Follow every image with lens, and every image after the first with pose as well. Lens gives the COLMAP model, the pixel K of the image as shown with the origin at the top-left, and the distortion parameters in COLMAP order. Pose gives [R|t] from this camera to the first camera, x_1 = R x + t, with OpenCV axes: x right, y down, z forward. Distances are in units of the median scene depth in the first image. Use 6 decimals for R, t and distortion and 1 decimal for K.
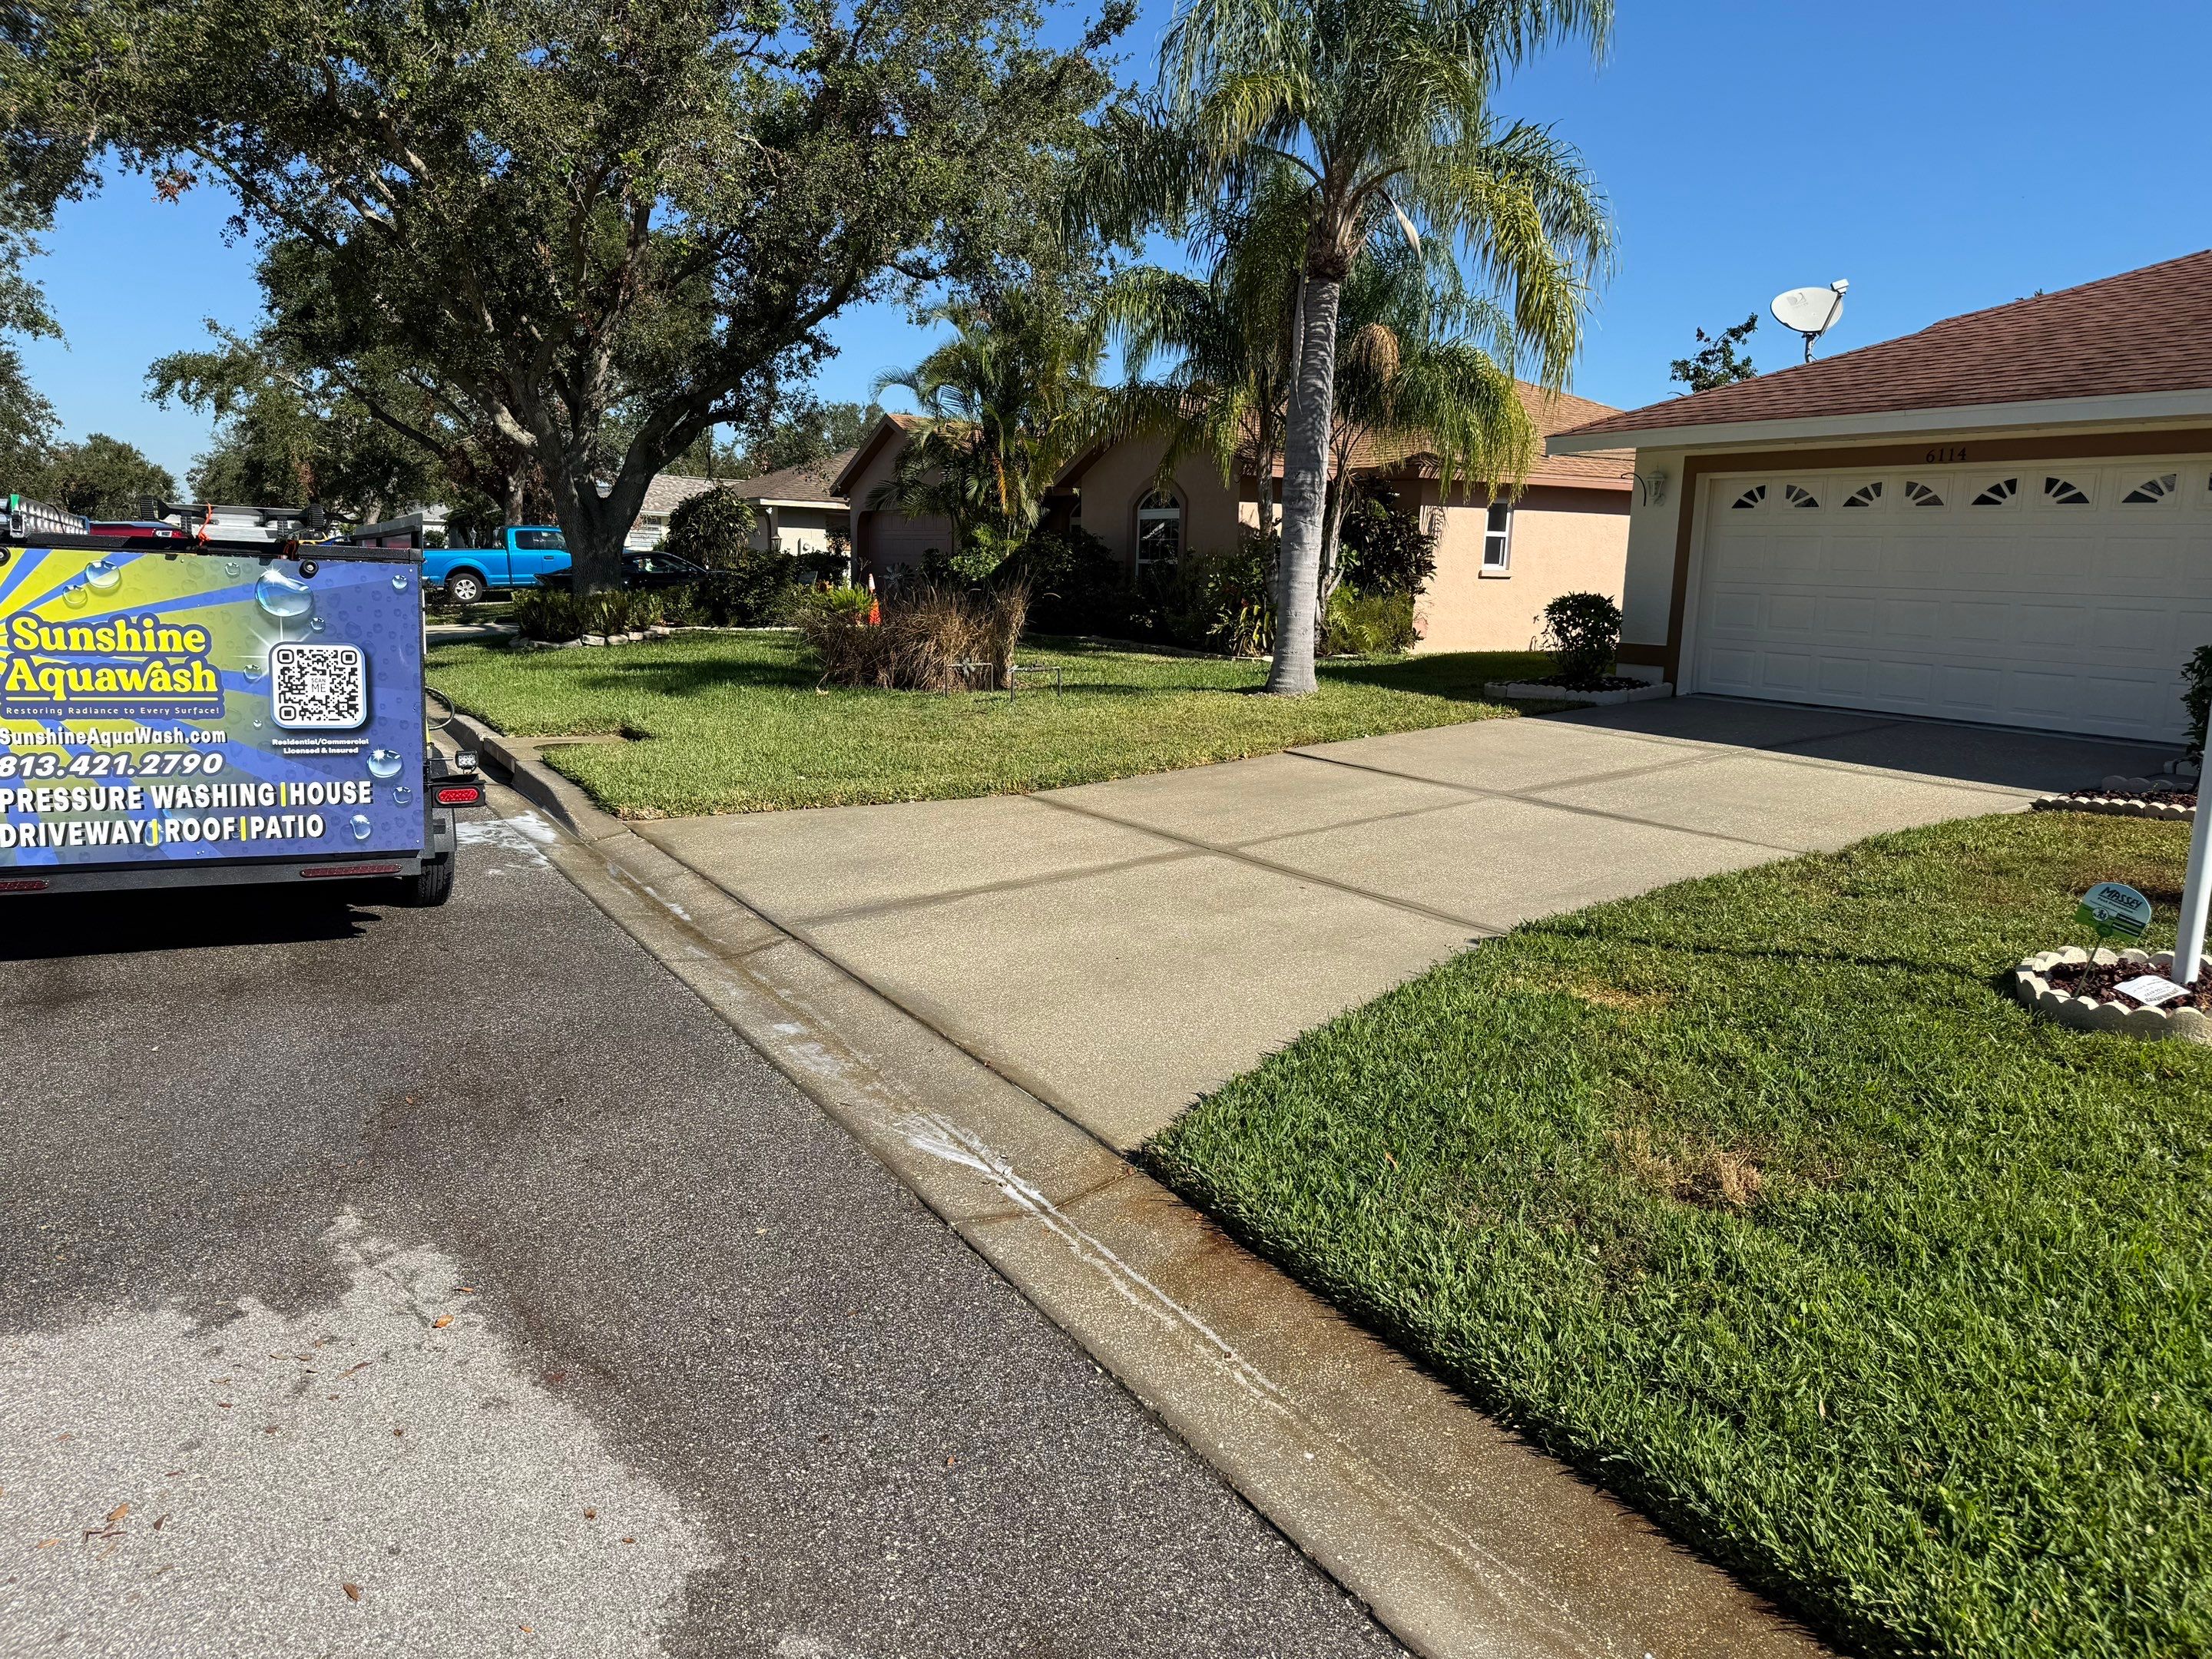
lens RADIAL K [[1536.0, 0, 1070.1], [0, 1536.0, 823.0], [0, 0, 1]] dist [0.066778, -0.137780]
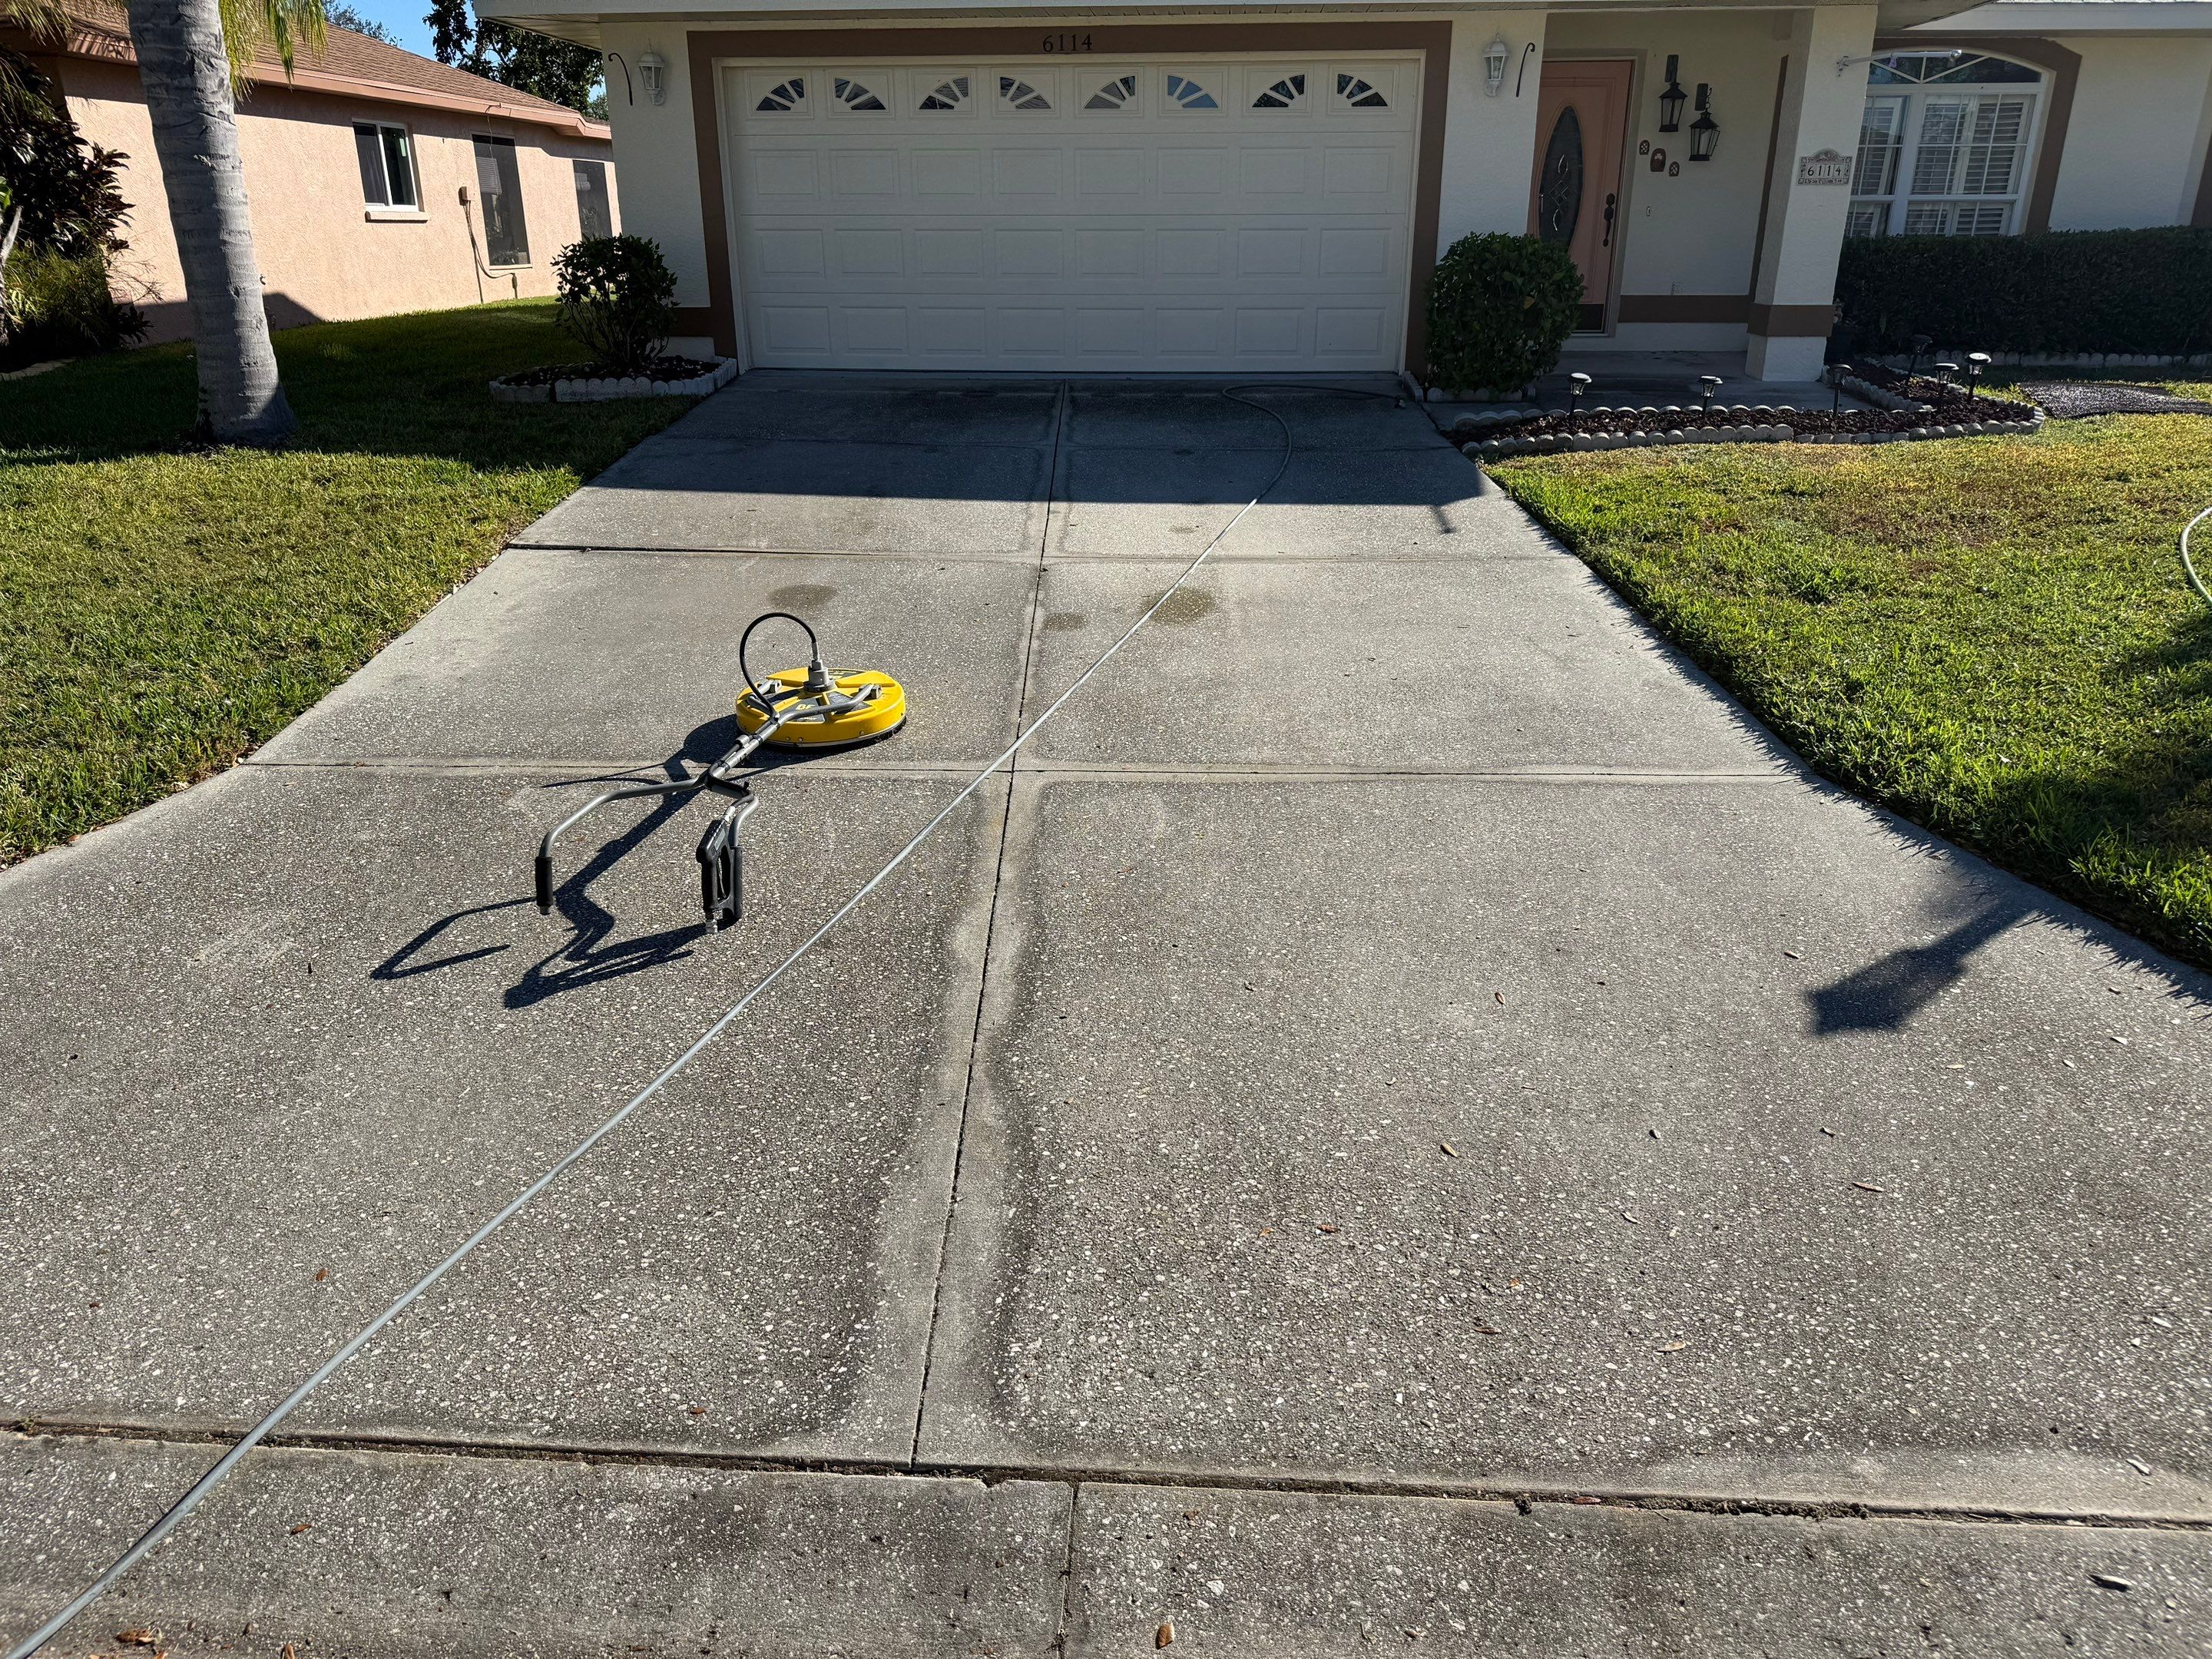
lens RADIAL K [[1560.9, 0, 1104.5], [0, 1560.9, 838.0], [0, 0, 1]] dist [0.006108, -0.006264]
pose [[0.523527, -0.339070, 0.781634, -0.249682], [0.156899, 0.940078, 0.302714, -0.092819], [-0.837438, -0.035842, 0.545356, 0.541352]]
